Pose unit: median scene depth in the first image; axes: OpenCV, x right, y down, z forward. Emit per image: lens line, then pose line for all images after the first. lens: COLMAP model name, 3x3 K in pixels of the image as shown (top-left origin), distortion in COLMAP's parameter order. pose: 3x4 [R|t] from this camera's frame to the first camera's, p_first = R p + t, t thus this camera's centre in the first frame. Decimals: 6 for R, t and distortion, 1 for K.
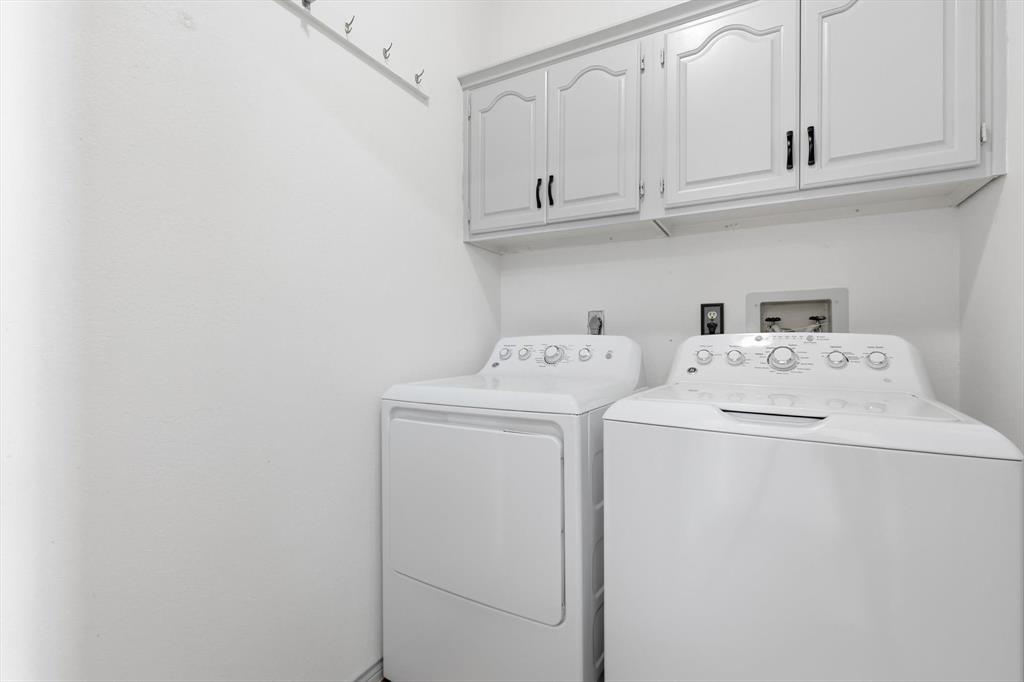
lens RADIAL K [[453.7, 0, 514.9], [0, 453.7, 339.4], [0, 0, 1]] dist [0.003473, 0.002865]
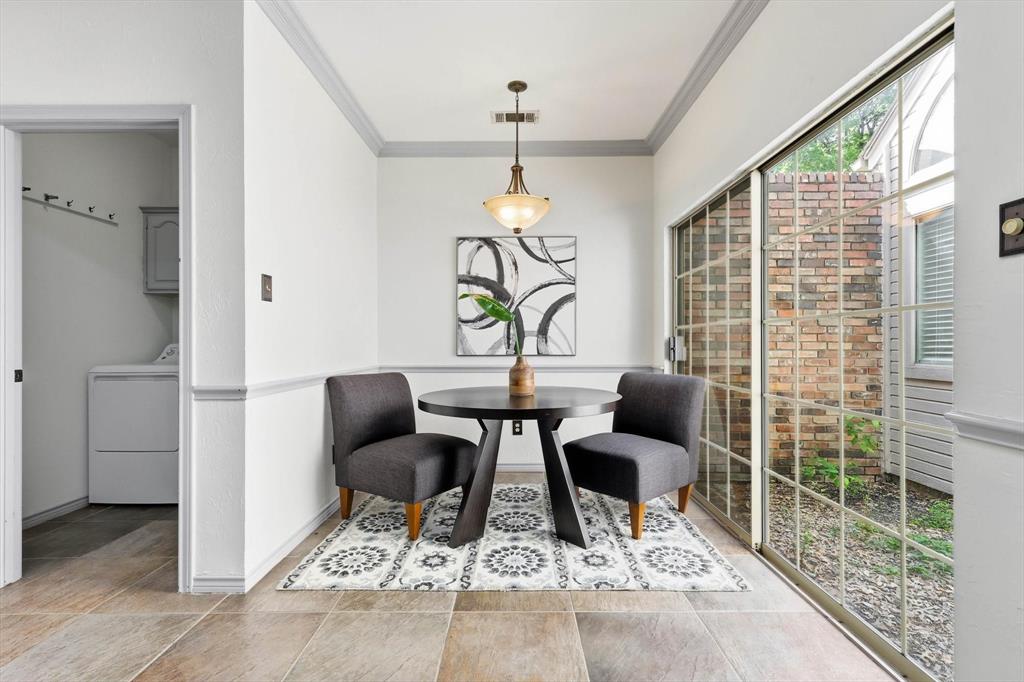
lens RADIAL K [[453.7, 0, 508.7], [0, 453.7, 342.8], [0, 0, 1]] dist [0.003473, 0.002865]
pose [[0.878108, 0.001385, 0.478461, 0.321722], [-0.000388, 0.999998, -0.002183, -0.004552], [-0.478463, 0.001731, 0.878106, -1.413927]]
